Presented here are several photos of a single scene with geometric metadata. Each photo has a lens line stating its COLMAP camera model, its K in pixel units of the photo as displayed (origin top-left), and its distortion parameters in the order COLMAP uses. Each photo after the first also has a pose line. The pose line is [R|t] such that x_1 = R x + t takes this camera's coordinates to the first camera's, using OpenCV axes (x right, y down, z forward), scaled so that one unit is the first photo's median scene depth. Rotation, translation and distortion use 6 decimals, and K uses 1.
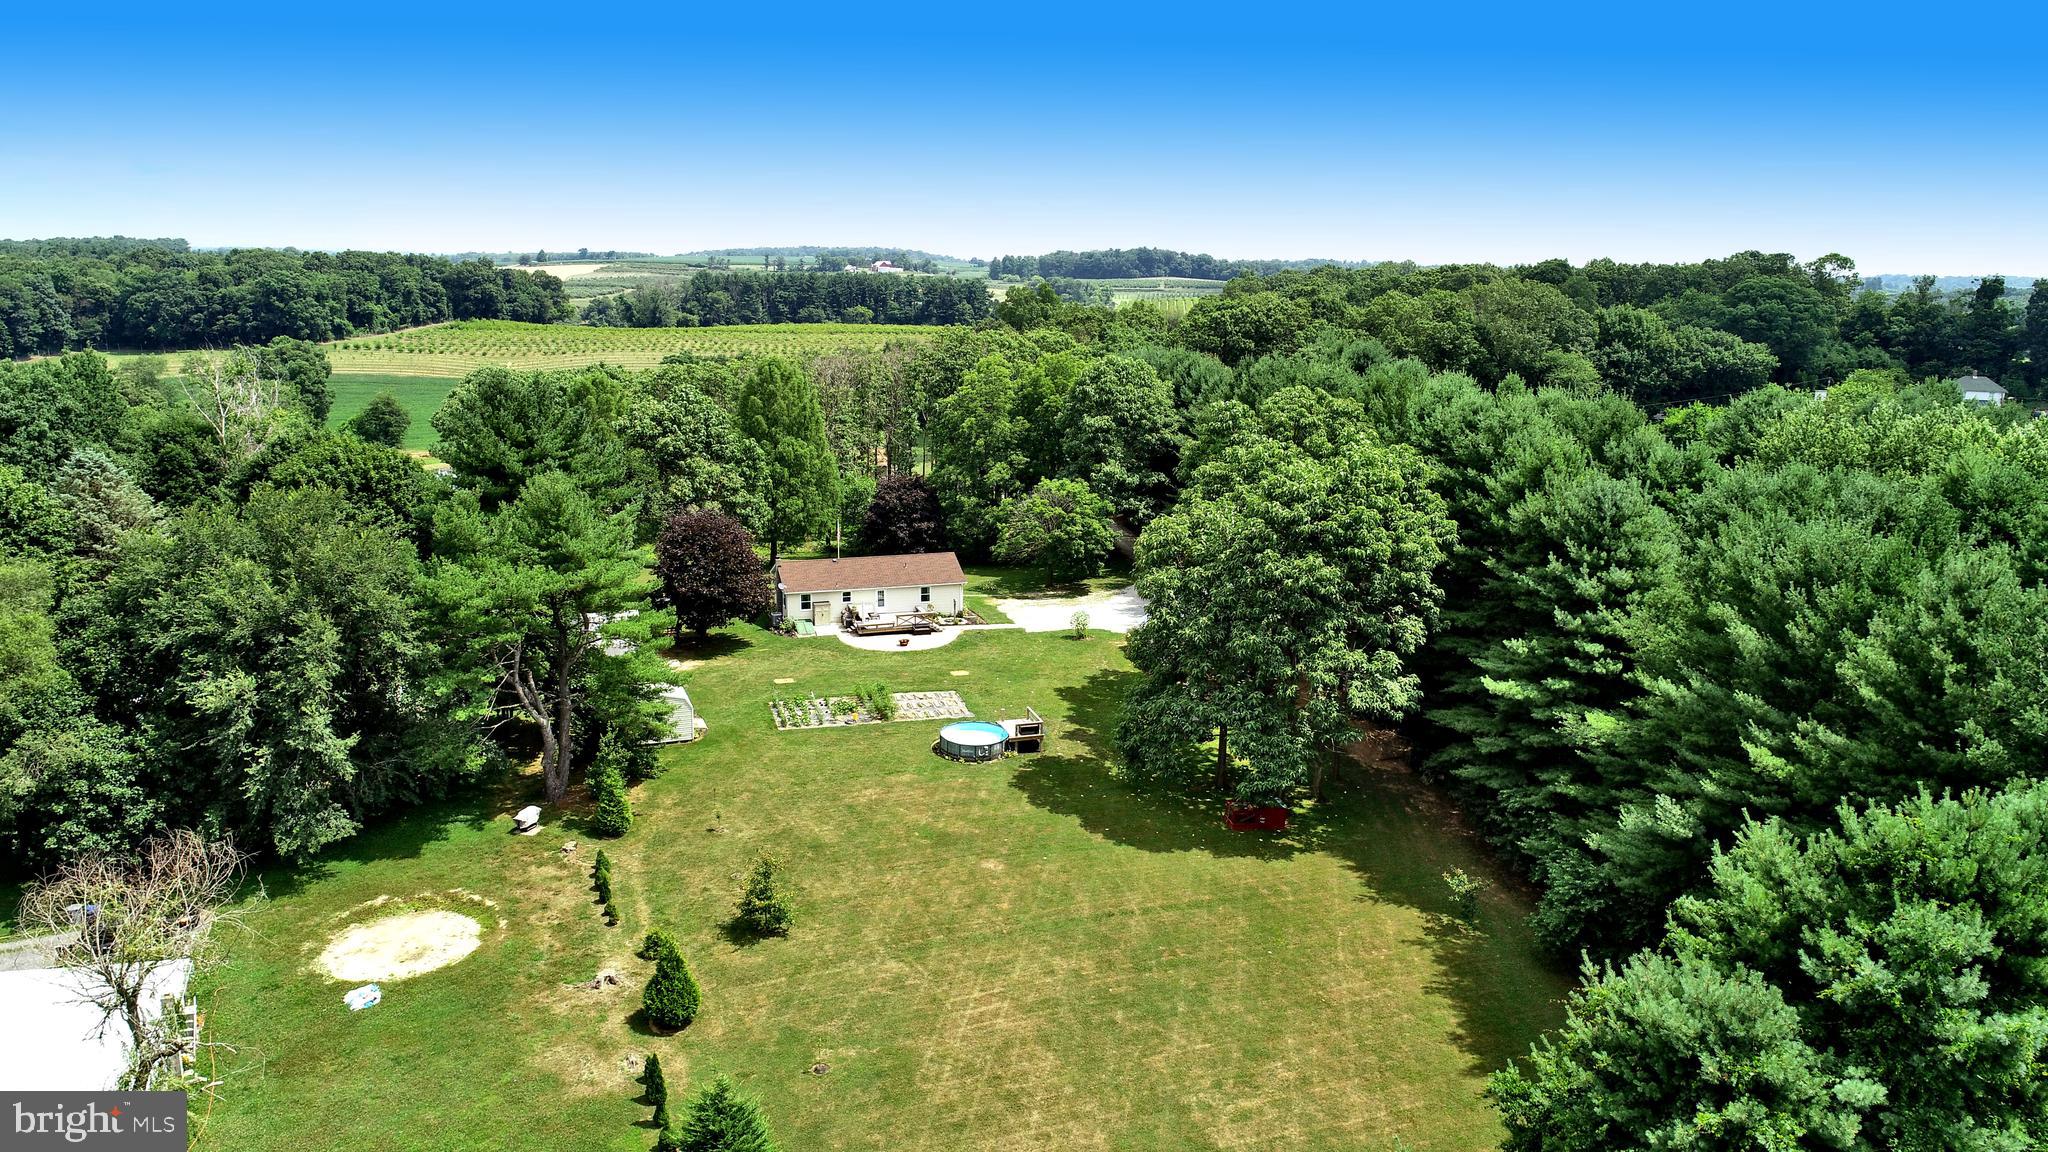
lens RADIAL K [[1358.9, 0, 1024.0], [0, 1358.9, 576.0], [0, 0, 1]] dist [-0.004375, 0.001721]
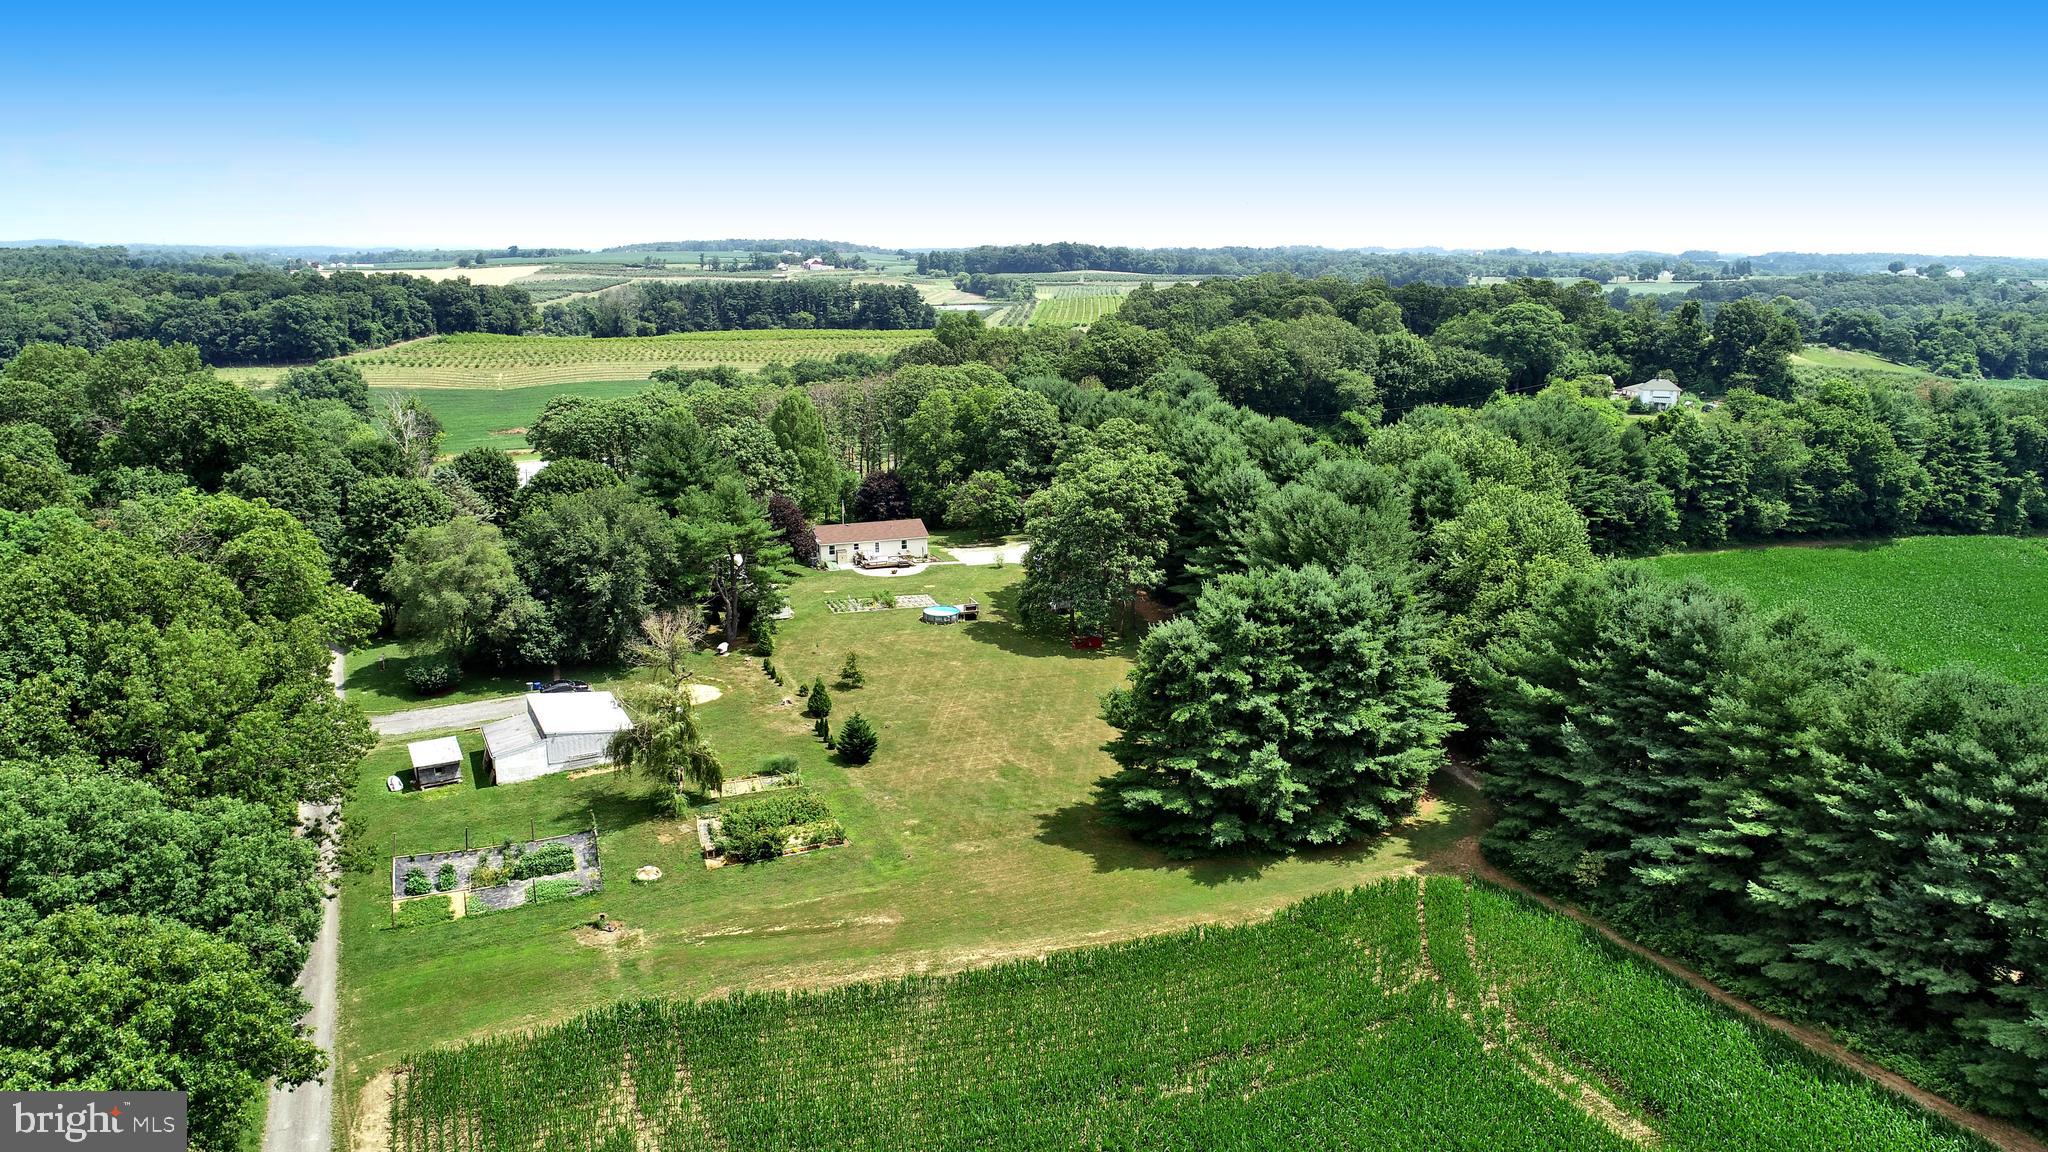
lens RADIAL K [[1358.9, 0, 1024.0], [0, 1358.9, 576.0], [0, 0, 1]] dist [-0.004375, 0.001721]
pose [[0.998486, -0.024108, 0.049434, -0.009264], [0.023566, 0.999656, 0.011536, 0.031011], [-0.049695, -0.010354, 0.998711, -0.544321]]
